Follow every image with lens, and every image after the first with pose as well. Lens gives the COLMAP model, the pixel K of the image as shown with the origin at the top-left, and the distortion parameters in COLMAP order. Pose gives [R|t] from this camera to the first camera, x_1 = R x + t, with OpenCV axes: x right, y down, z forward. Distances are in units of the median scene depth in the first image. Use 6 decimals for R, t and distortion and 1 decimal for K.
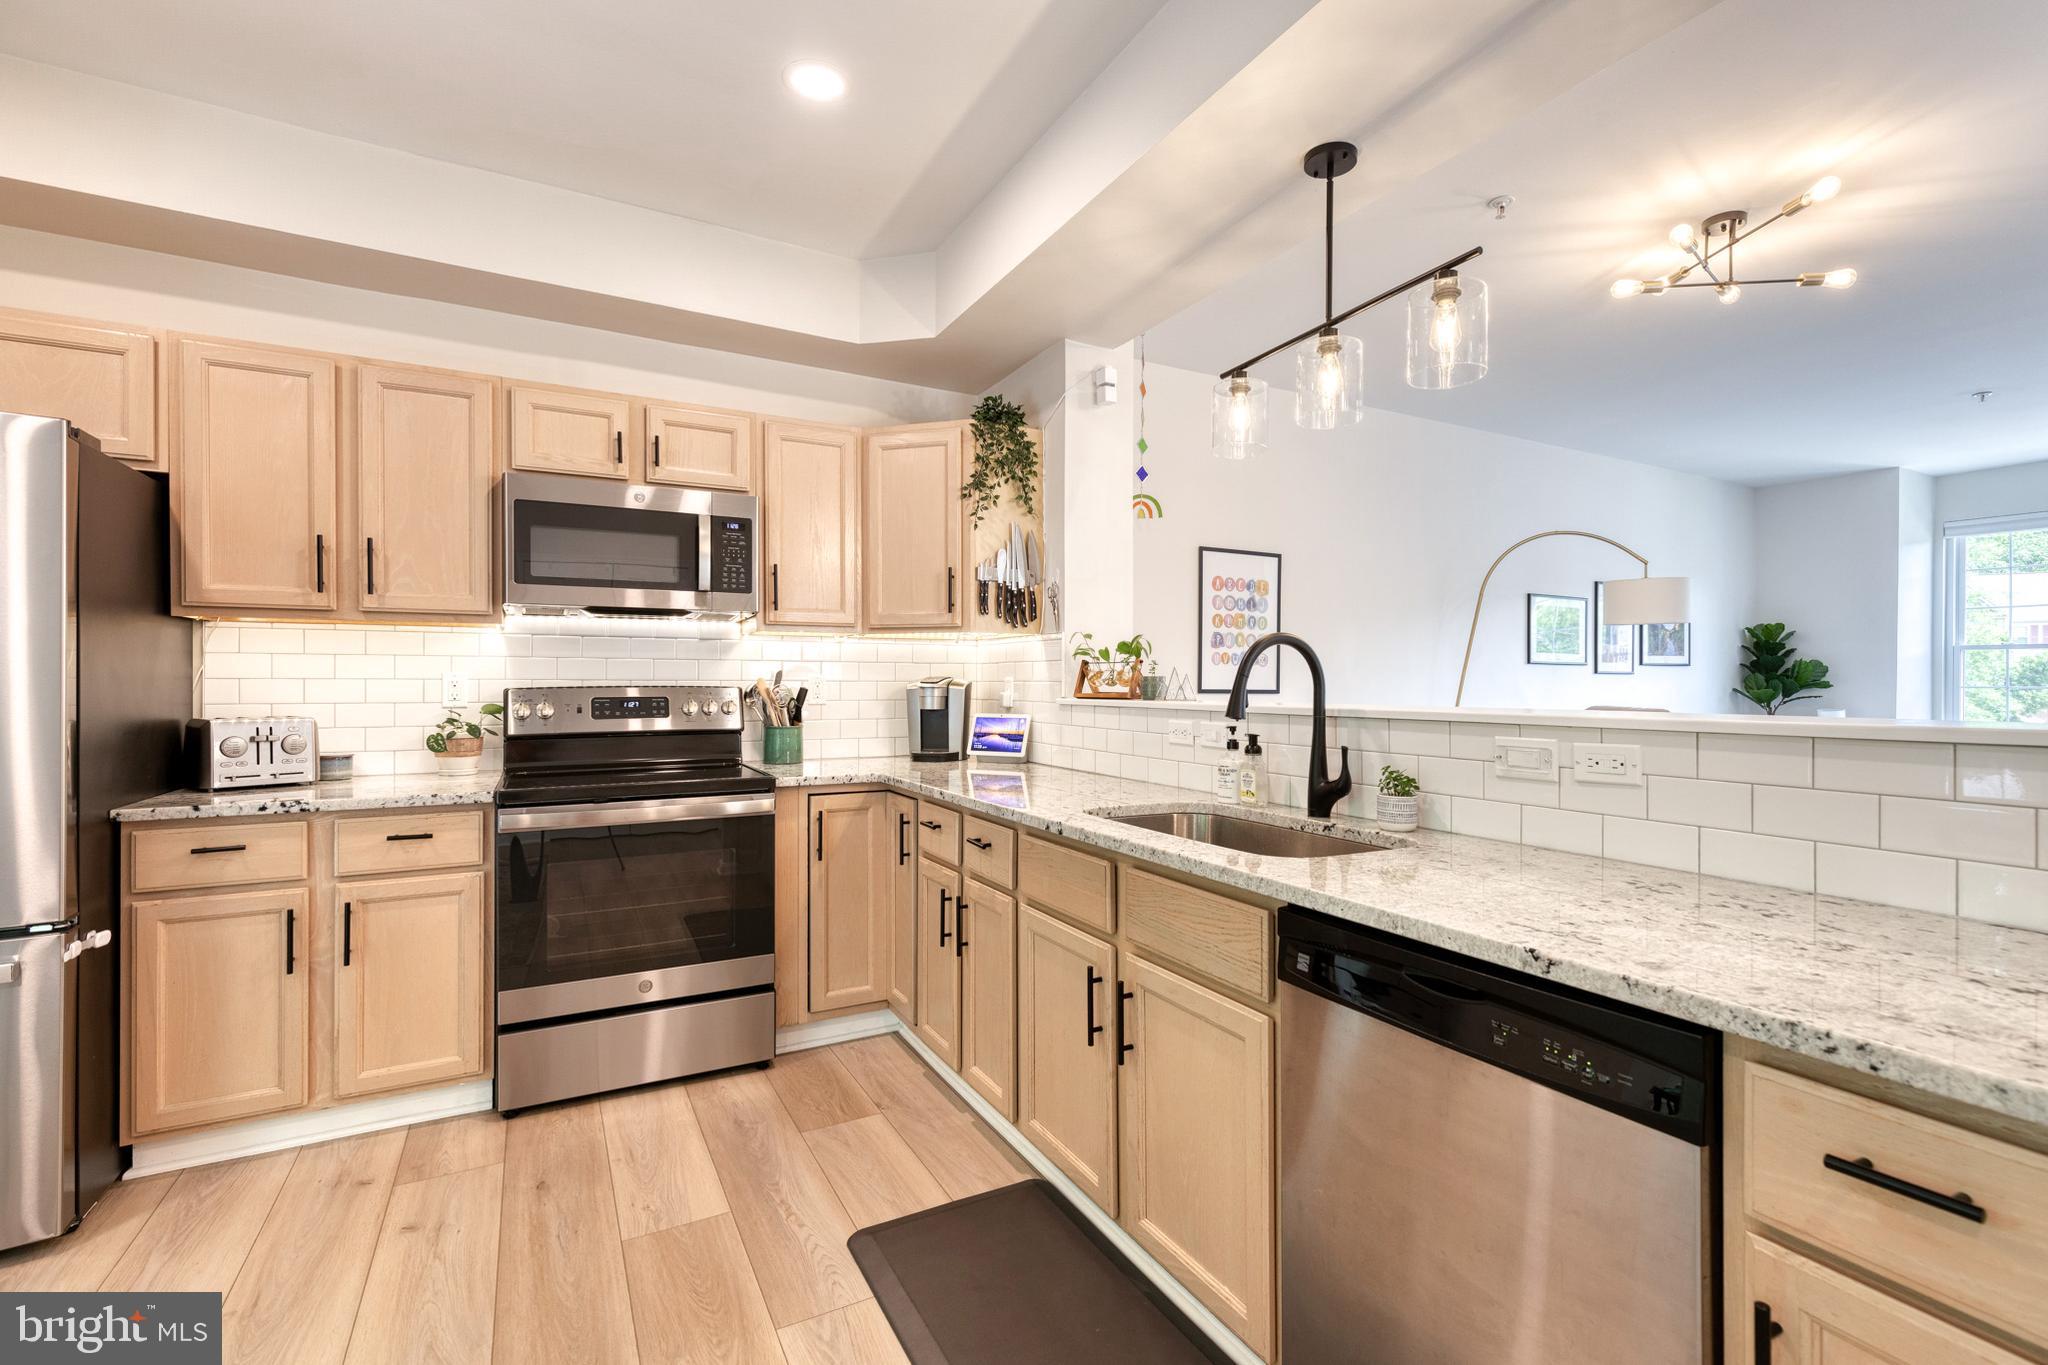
lens RADIAL K [[918.1, 0, 1040.4], [0, 918.1, 681.3], [0, 0, 1]] dist [0.009673, 0.000005]
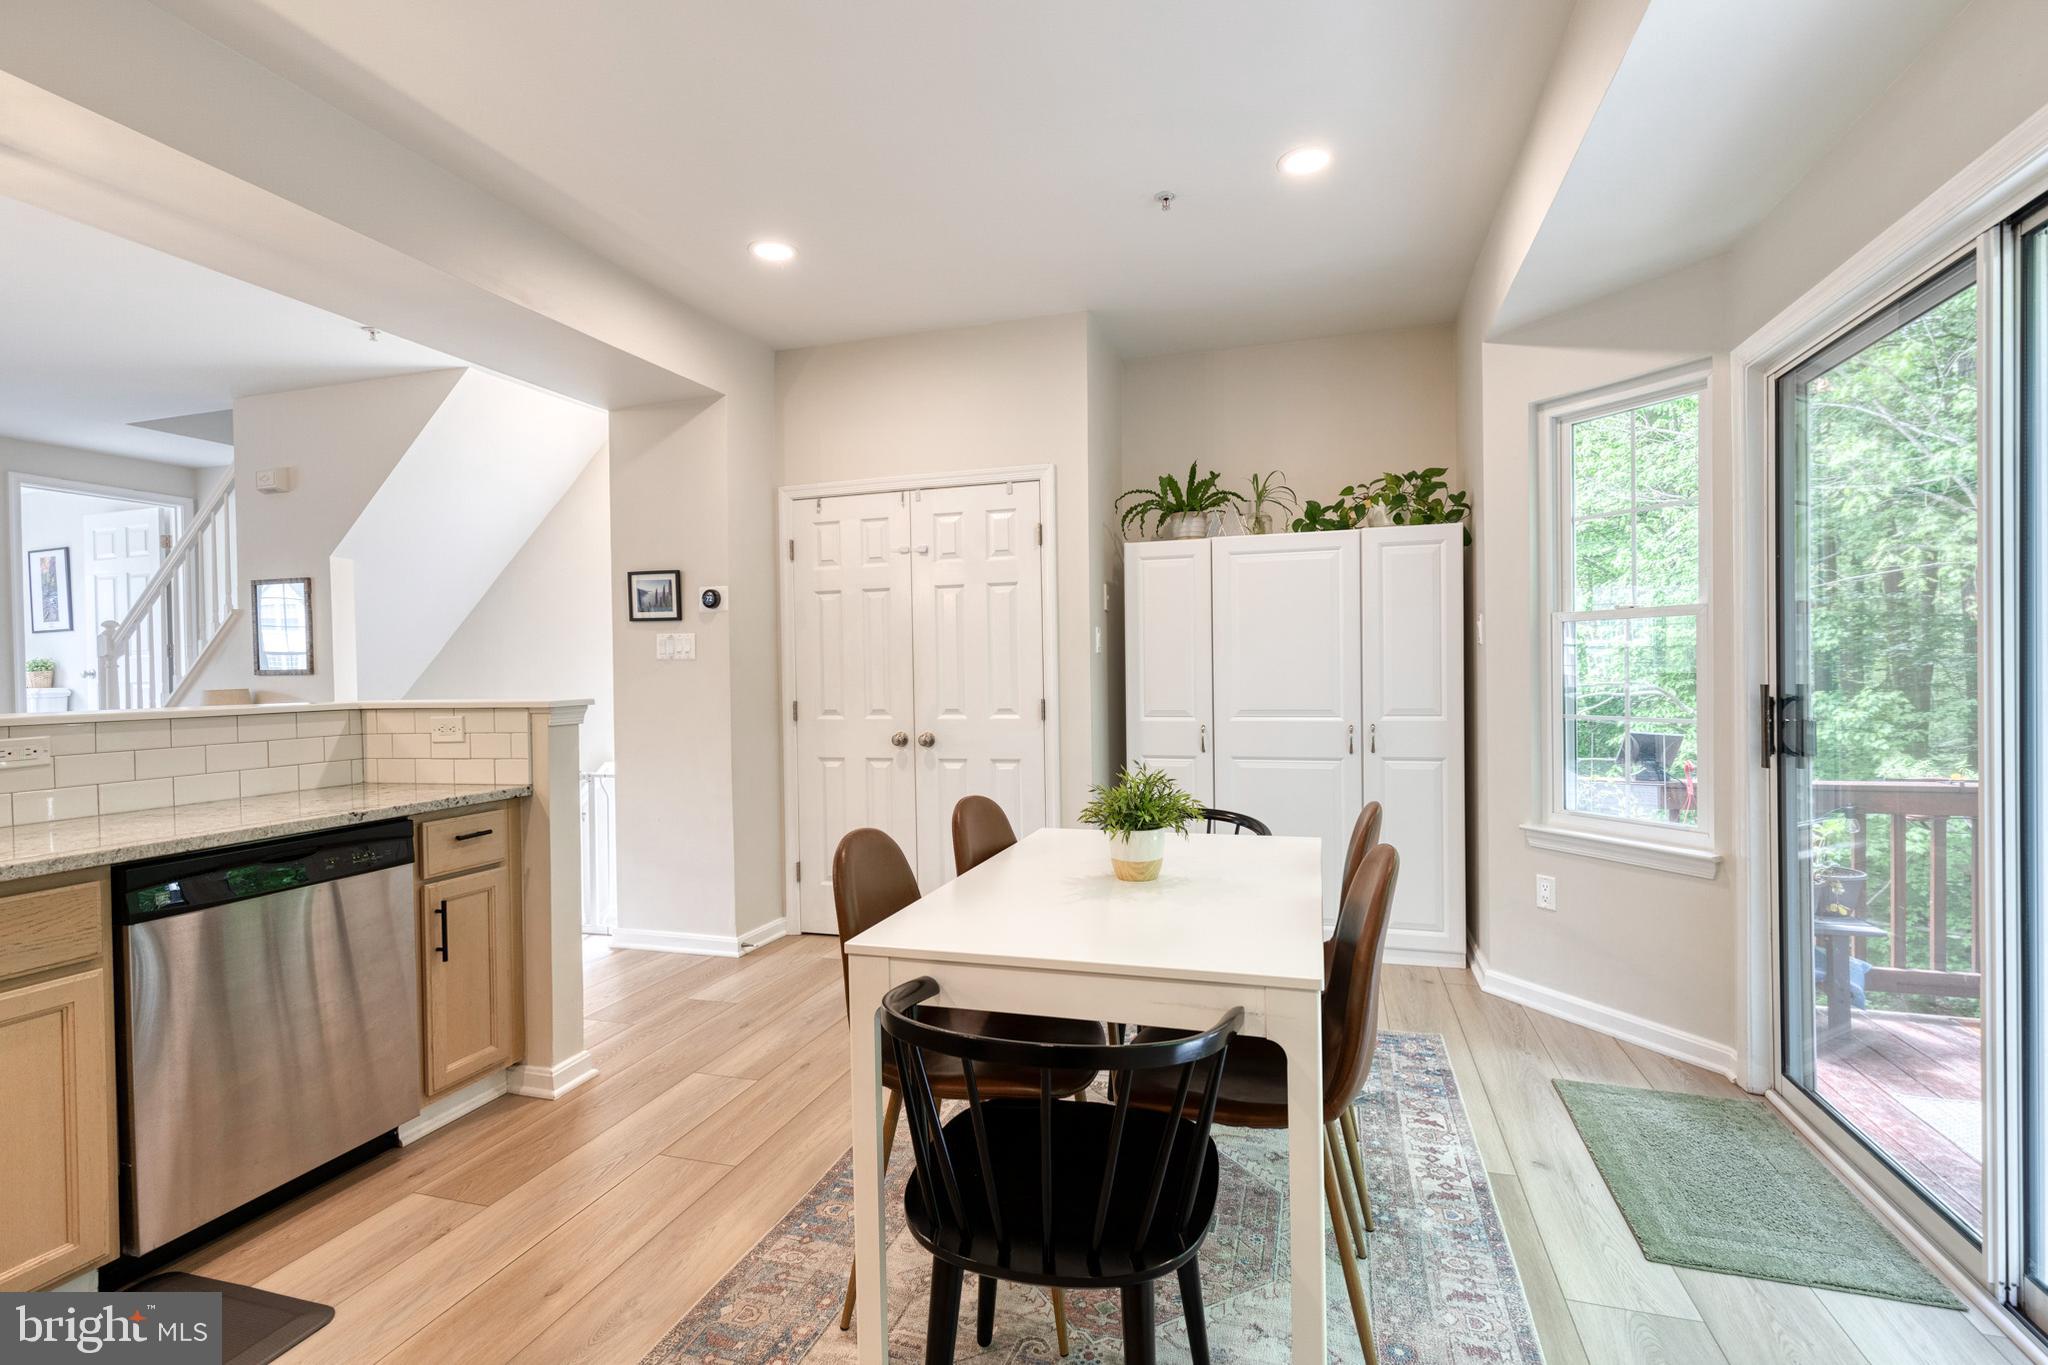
lens RADIAL K [[938.2, 0, 1051.9], [0, 938.2, 678.0], [0, 0, 1]] dist [0.021002, 0.000264]
pose [[-0.701853, 0.002432, 0.712318, -0.739568], [0.015229, 0.999817, 0.011592, -0.005608], [-0.712159, 0.018984, -0.701761, 0.478165]]
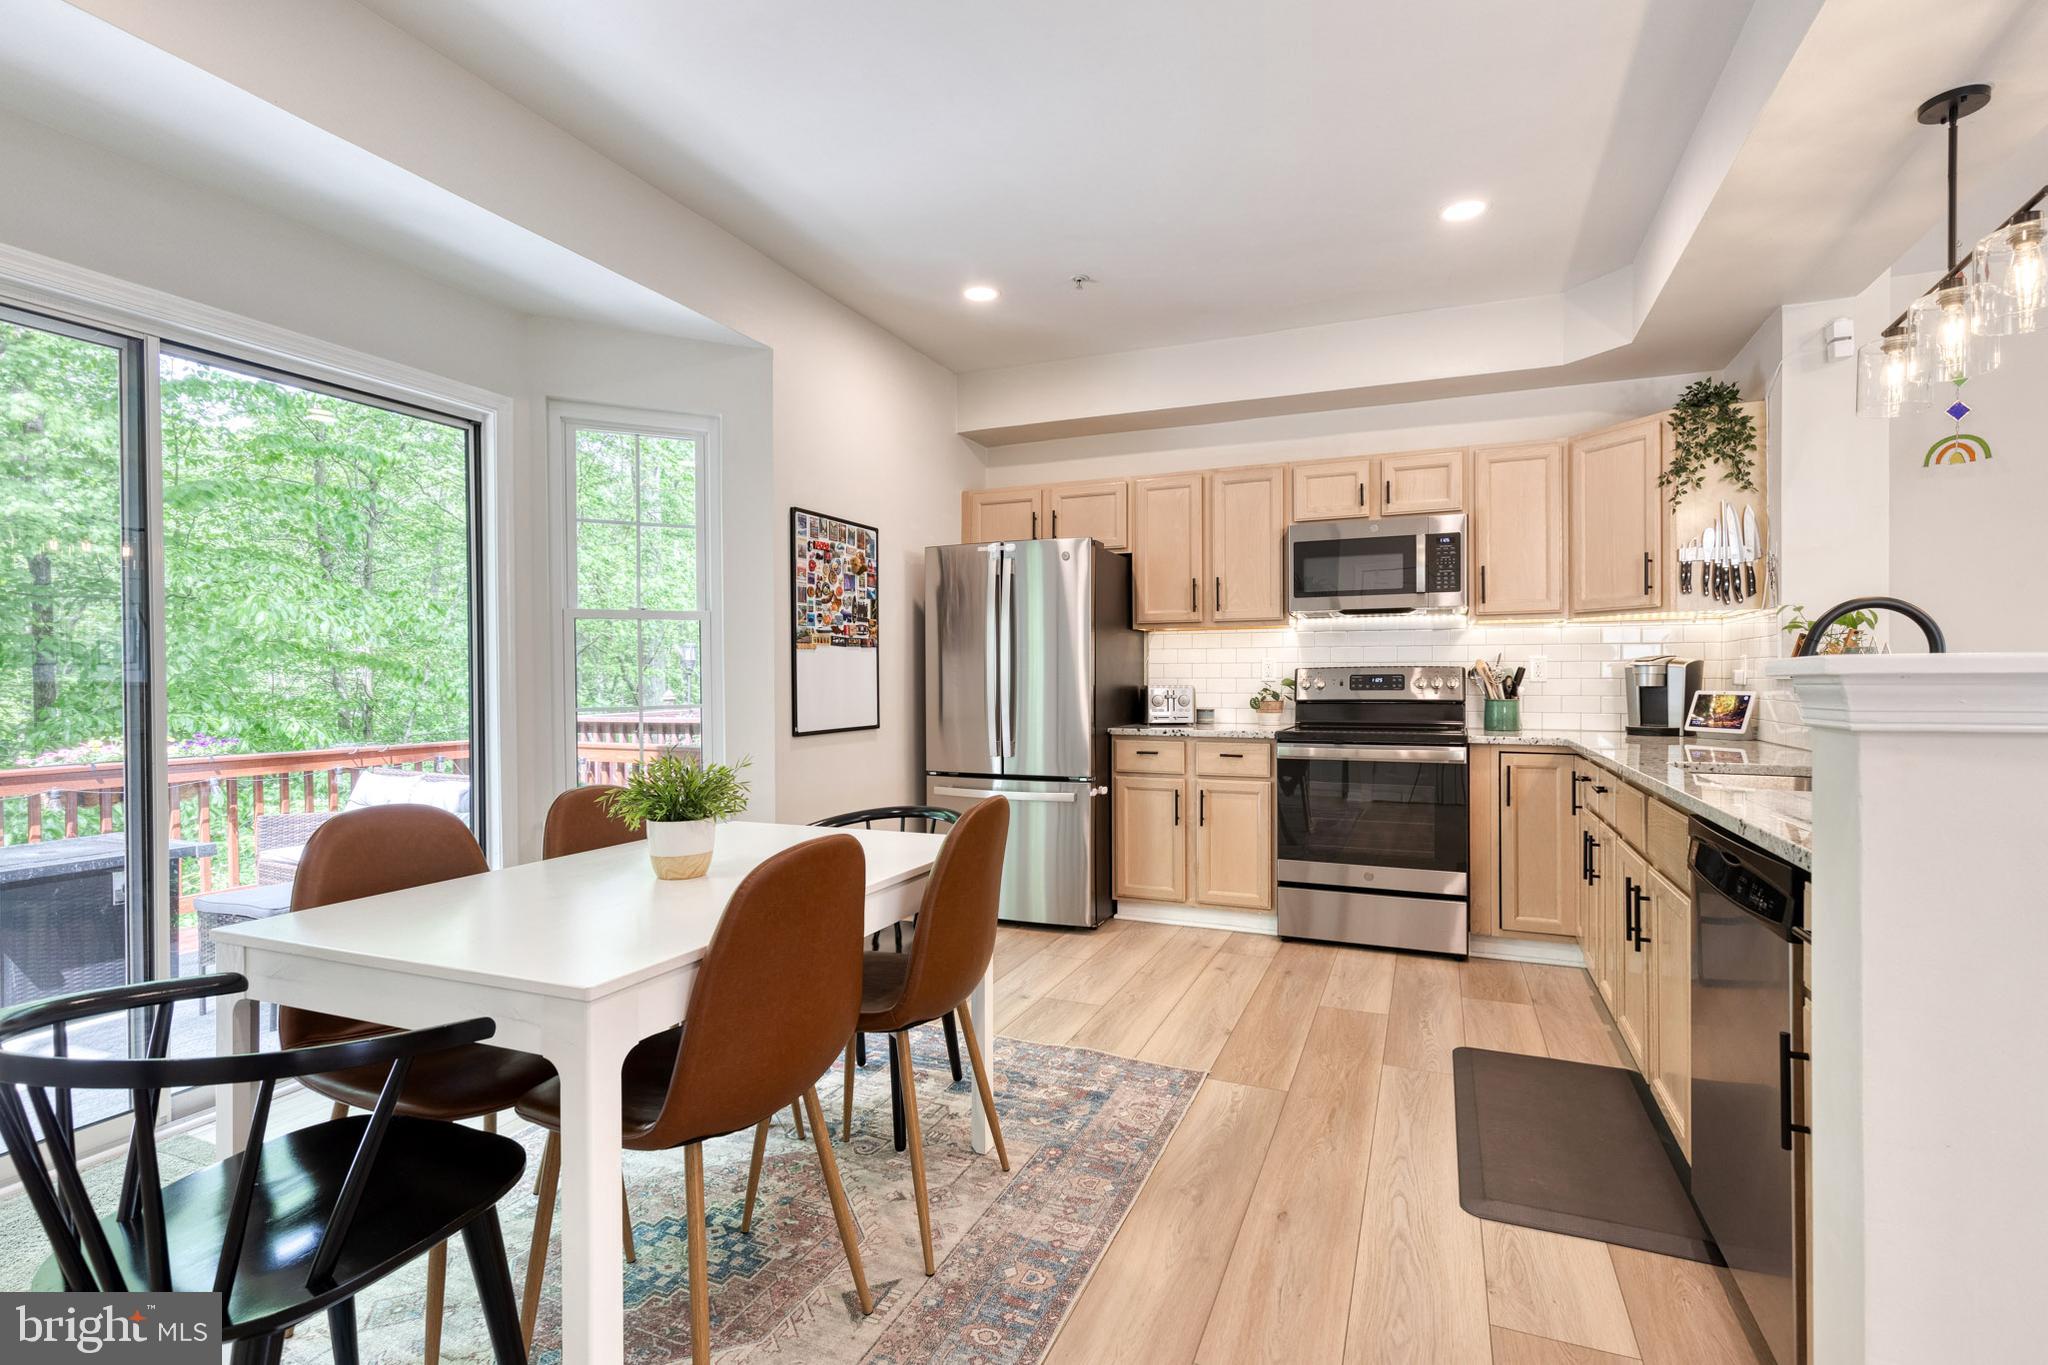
lens RADIAL K [[941.6, 0, 1042.2], [0, 941.6, 684.0], [0, 0, 1]] dist [0.002600, 0.000574]
pose [[0.620923, 0.000896, -0.783871, 0.349961], [0.002628, 0.999991, 0.003224, 0.026286], [0.783867, -0.004062, 0.620916, -0.258431]]
